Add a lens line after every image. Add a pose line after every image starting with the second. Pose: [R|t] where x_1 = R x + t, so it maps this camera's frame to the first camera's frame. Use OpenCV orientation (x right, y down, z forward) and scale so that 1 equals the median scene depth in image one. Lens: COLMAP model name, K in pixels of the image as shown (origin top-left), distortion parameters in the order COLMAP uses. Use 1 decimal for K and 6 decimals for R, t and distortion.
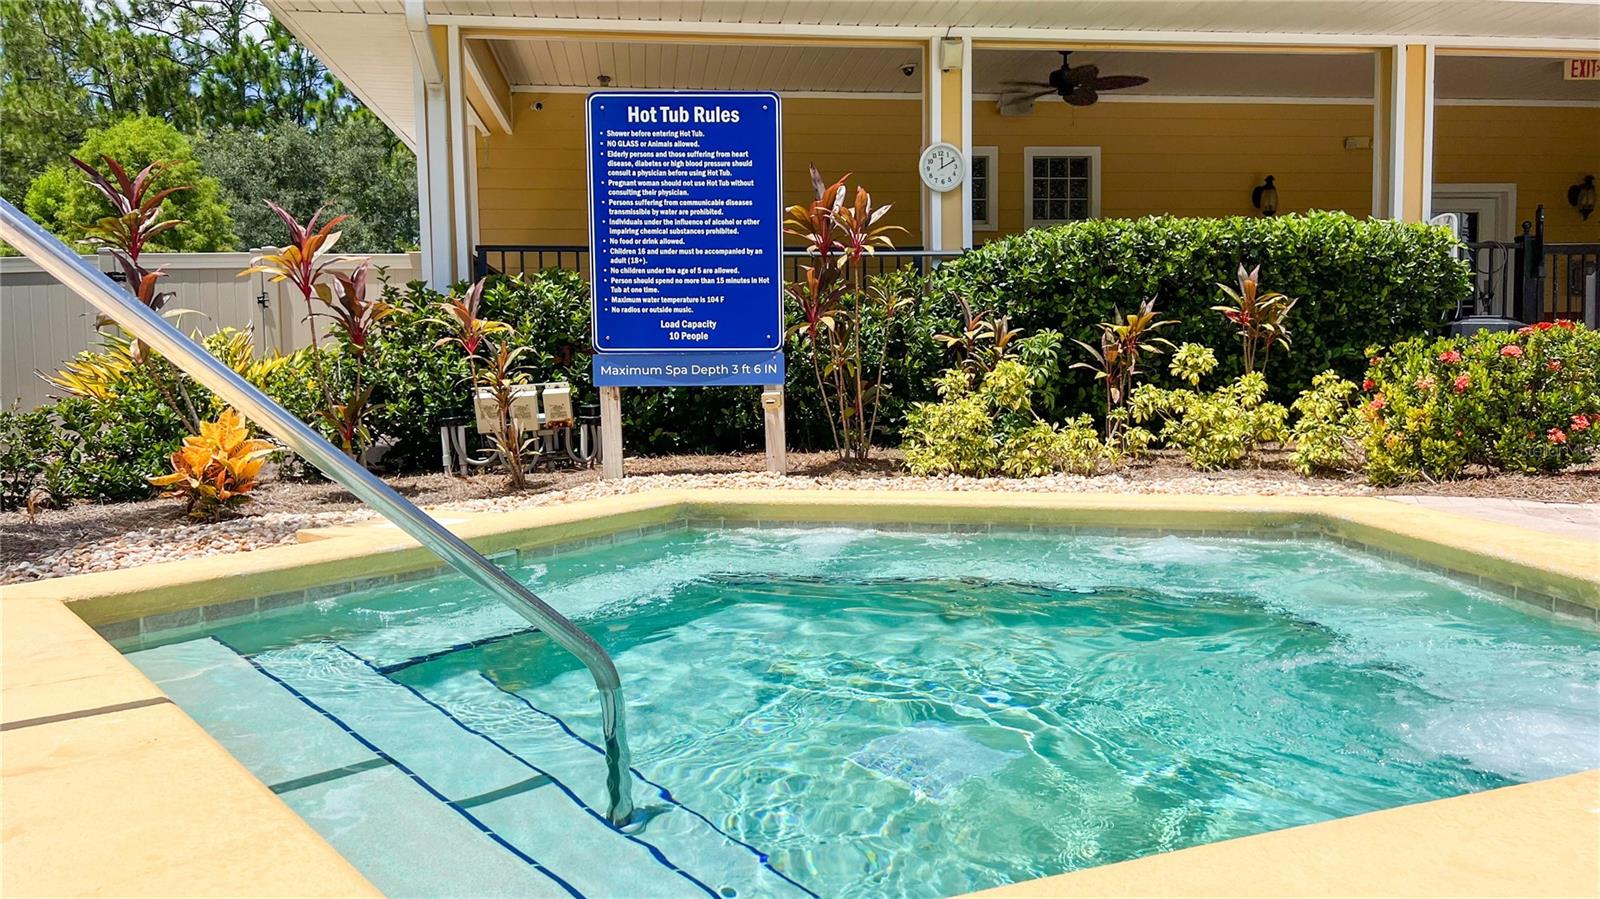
lens RADIAL K [[1223.7, 0, 810.7], [0, 1223.7, 455.0], [0, 0, 1]] dist [0.068282, -0.076064]
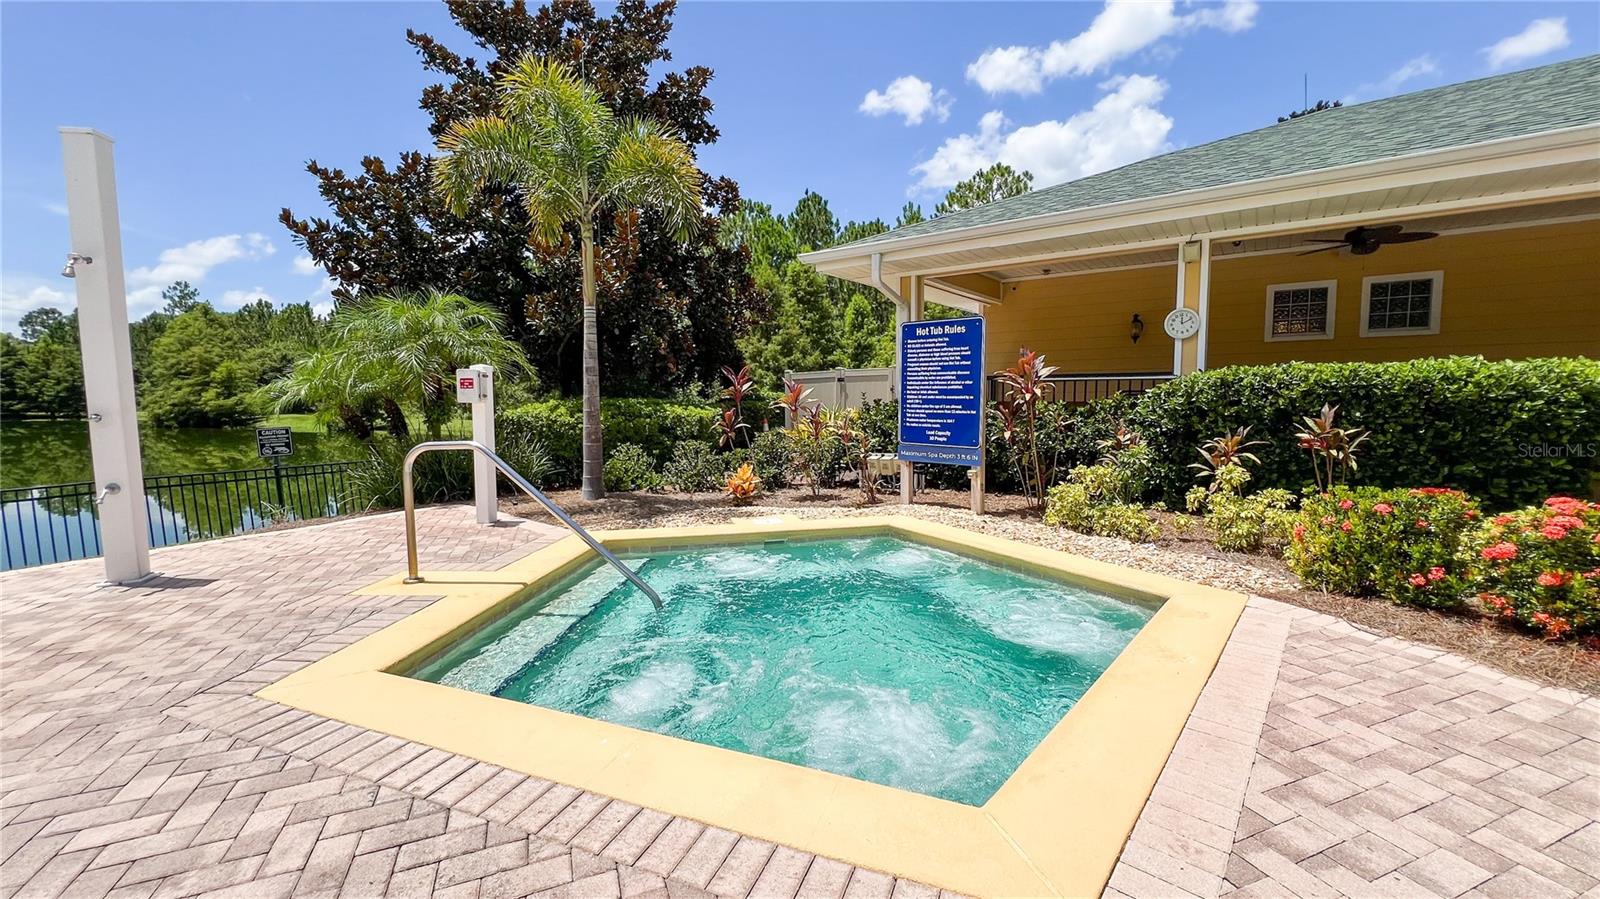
lens RADIAL K [[657.4, 0, 800.0], [0, 657.4, 449.5], [0, 0, 1]] dist [-0.000307, -0.000213]
pose [[0.711584, 0.072216, -0.698880, 0.461420], [-0.052917, 0.997387, 0.049181, -0.111595], [0.700605, 0.001986, 0.713546, 0.061055]]
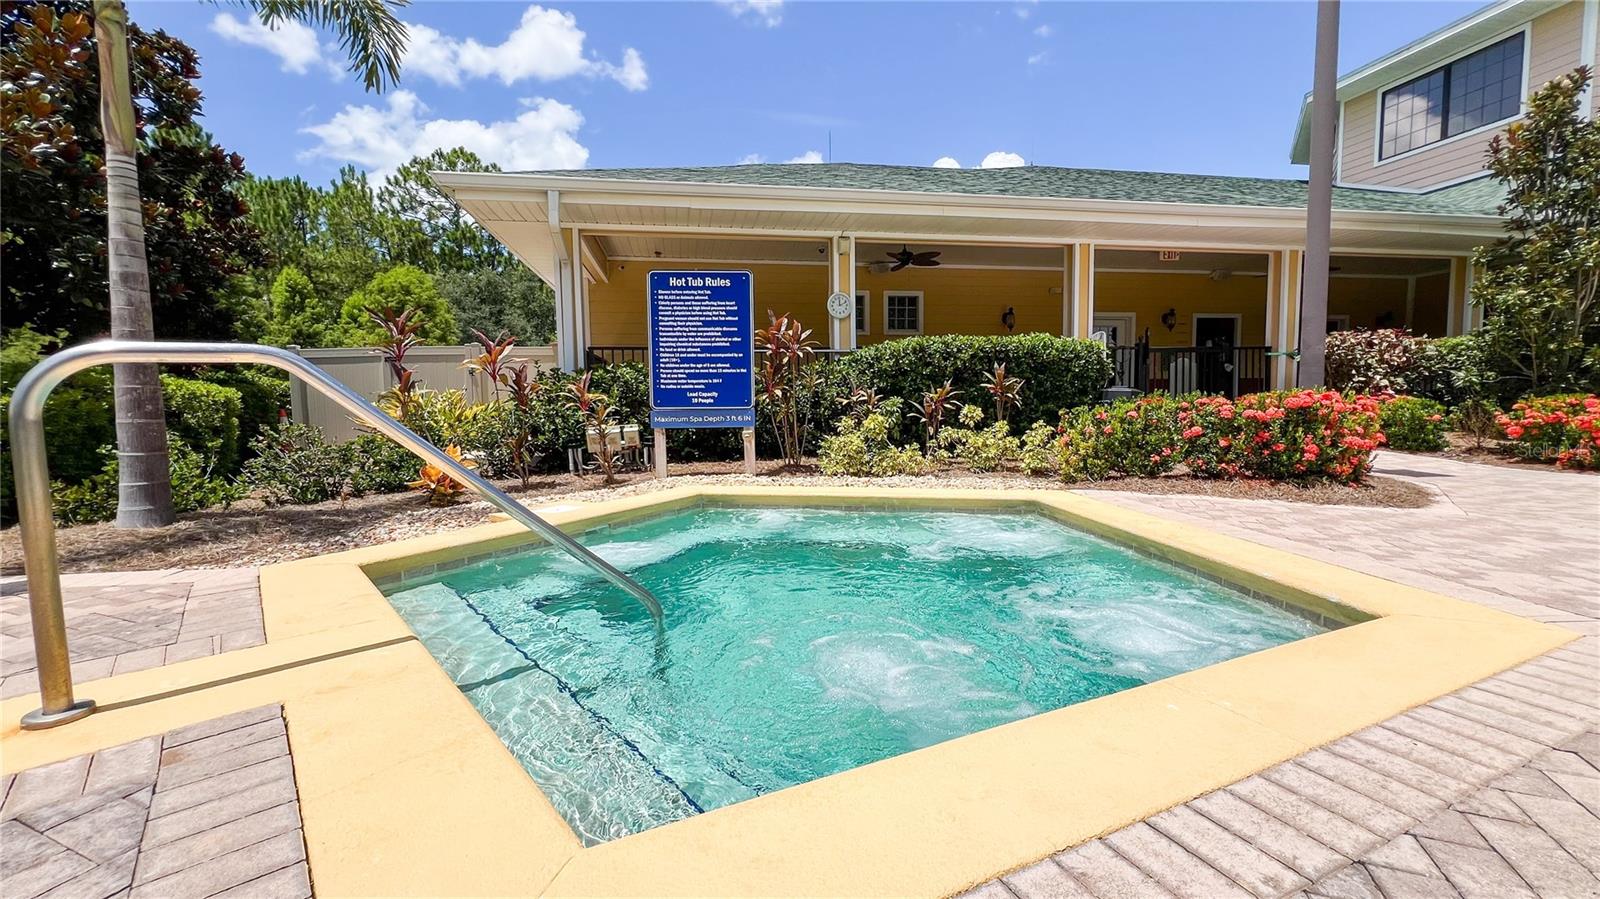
lens RADIAL K [[657.4, 0, 800.0], [0, 657.4, 449.5], [0, 0, 1]] dist [-0.000307, -0.000213]
pose [[0.999033, -0.002559, 0.043884, 0.003064], [0.002235, 0.999970, 0.007443, -0.028261], [-0.043902, -0.007337, 0.999009, 0.001669]]
